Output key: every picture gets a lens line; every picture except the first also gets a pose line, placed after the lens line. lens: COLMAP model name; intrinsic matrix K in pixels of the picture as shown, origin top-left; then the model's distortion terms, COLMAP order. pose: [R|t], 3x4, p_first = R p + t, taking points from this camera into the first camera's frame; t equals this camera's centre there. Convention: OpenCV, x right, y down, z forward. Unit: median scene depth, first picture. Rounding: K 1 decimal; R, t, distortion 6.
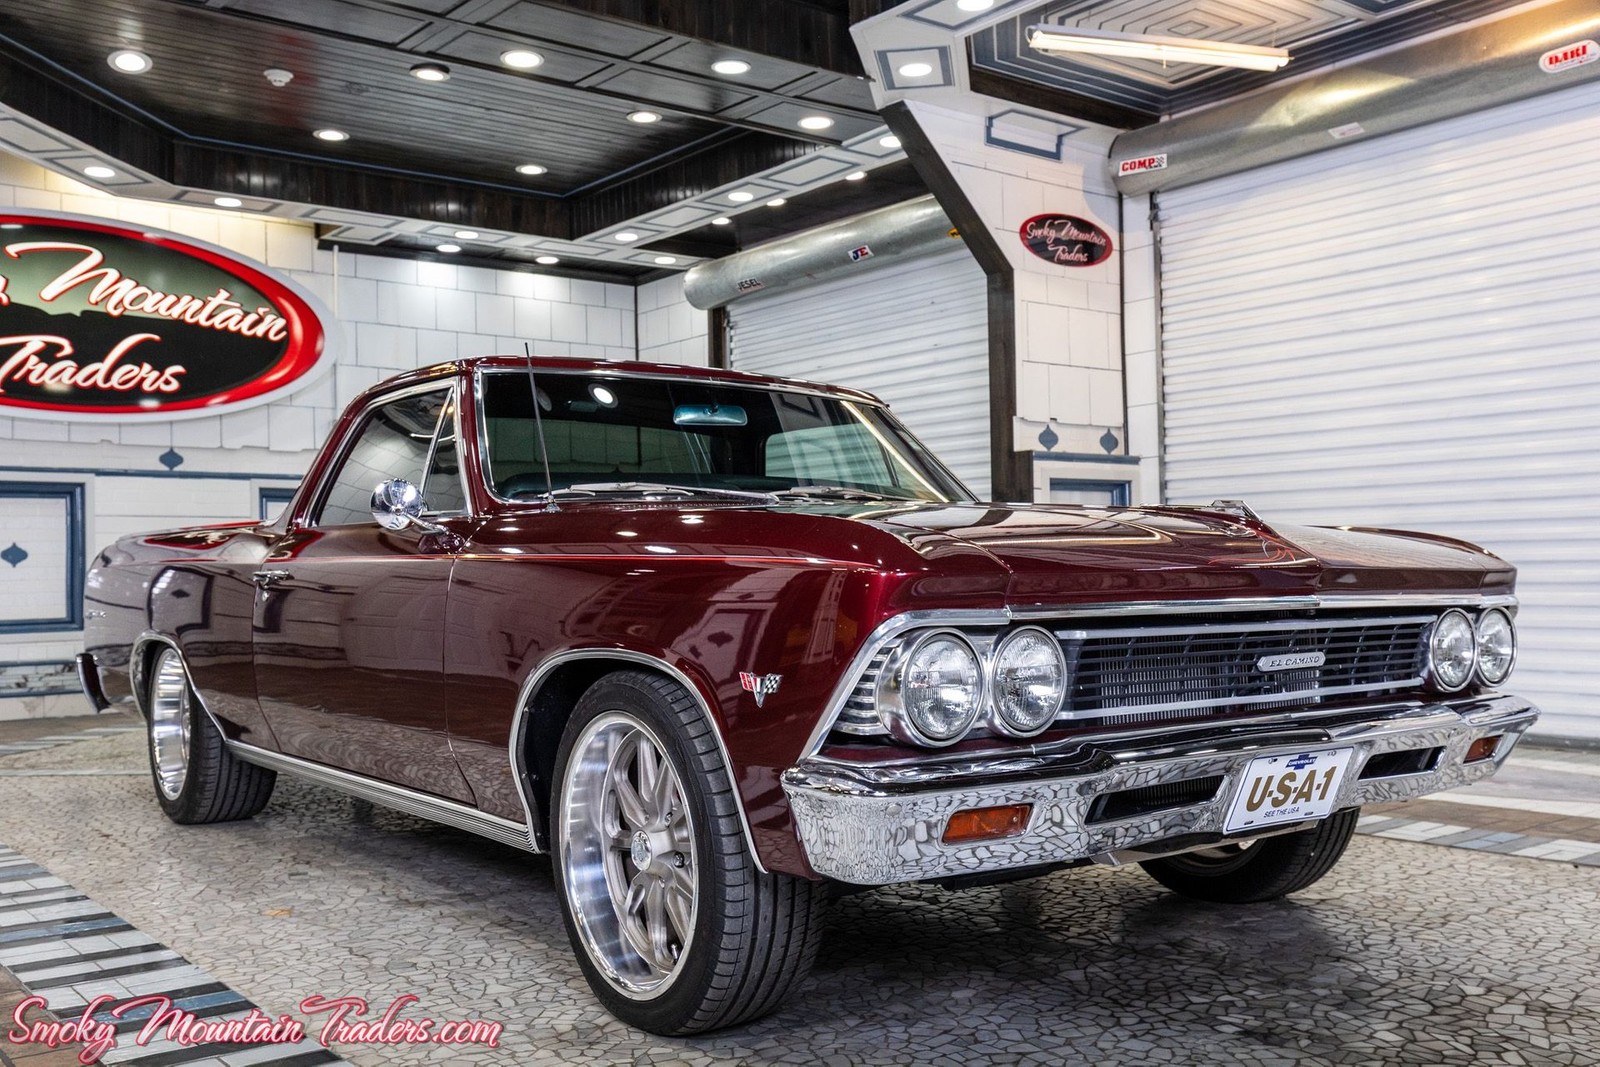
lens RADIAL K [[1505.1, 0, 803.8], [0, 1505.1, 521.0], [0, 0, 1]] dist [0.005031, 0.000000]
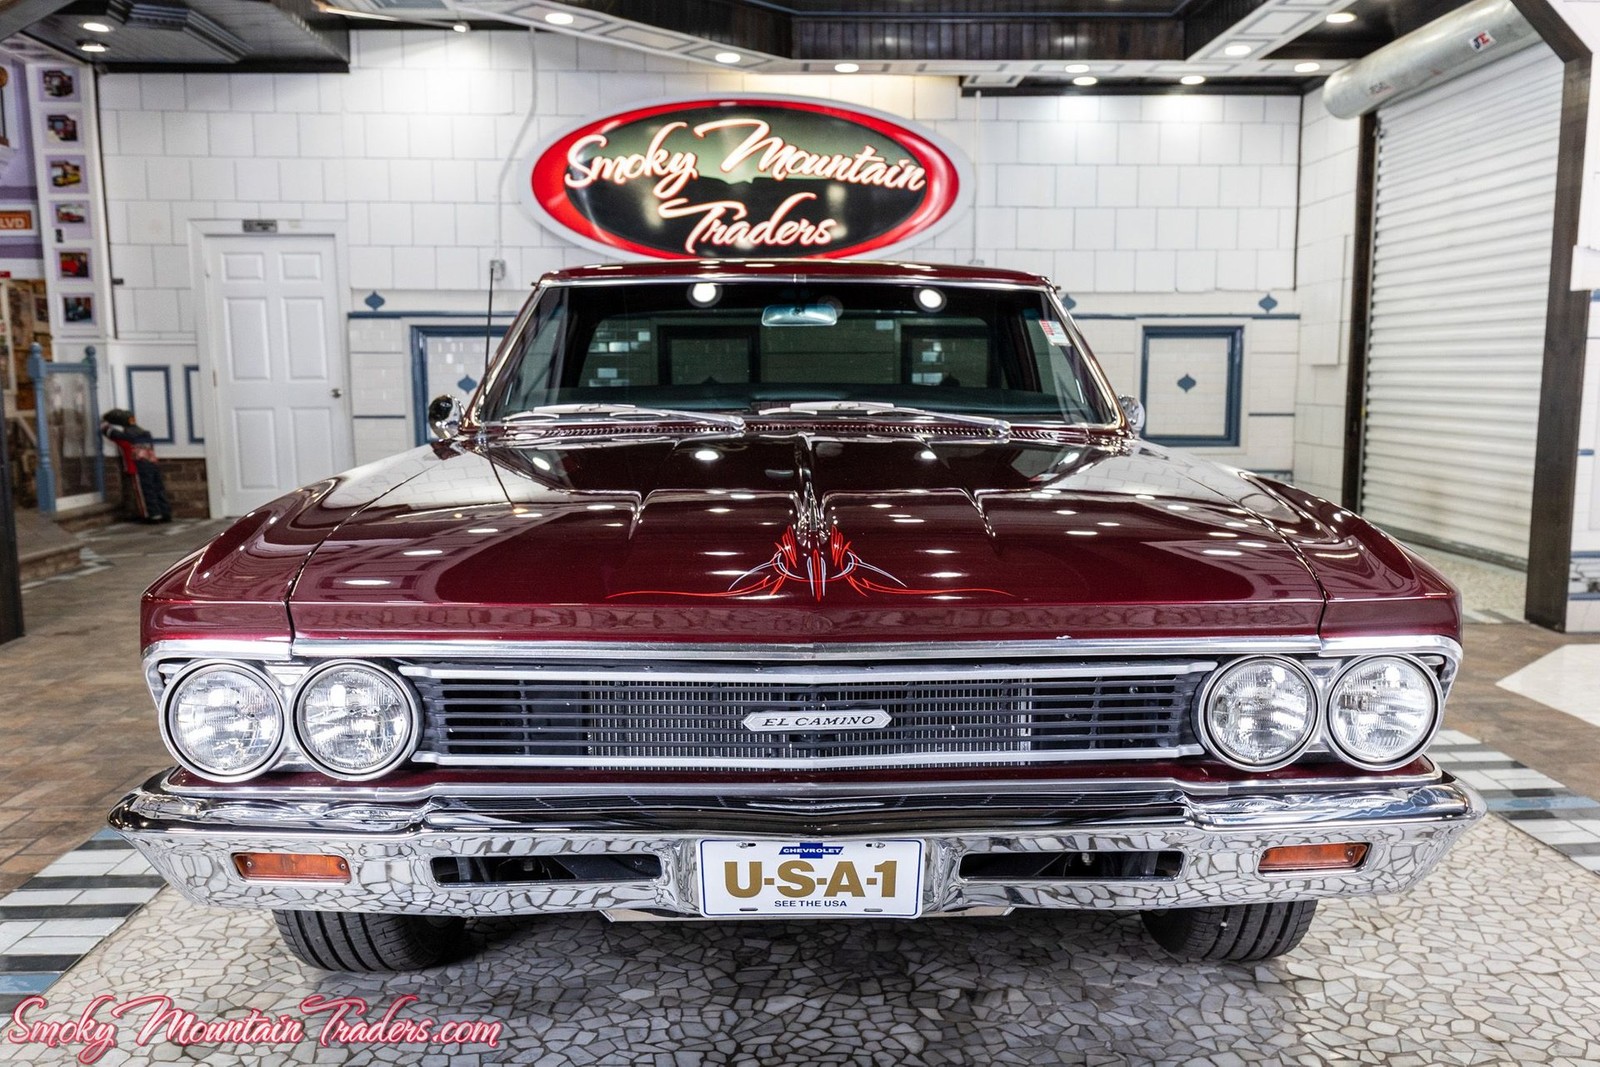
lens RADIAL K [[1367.6, 0, 801.4], [0, 1367.6, 548.0], [0, 0, 1]] dist [0.011007, -0.006507]
pose [[0.810252, 0.086353, -0.579686, 0.195276], [0.012778, 0.986248, 0.164777, -0.029359], [0.585943, -0.140918, 0.798006, 0.125030]]
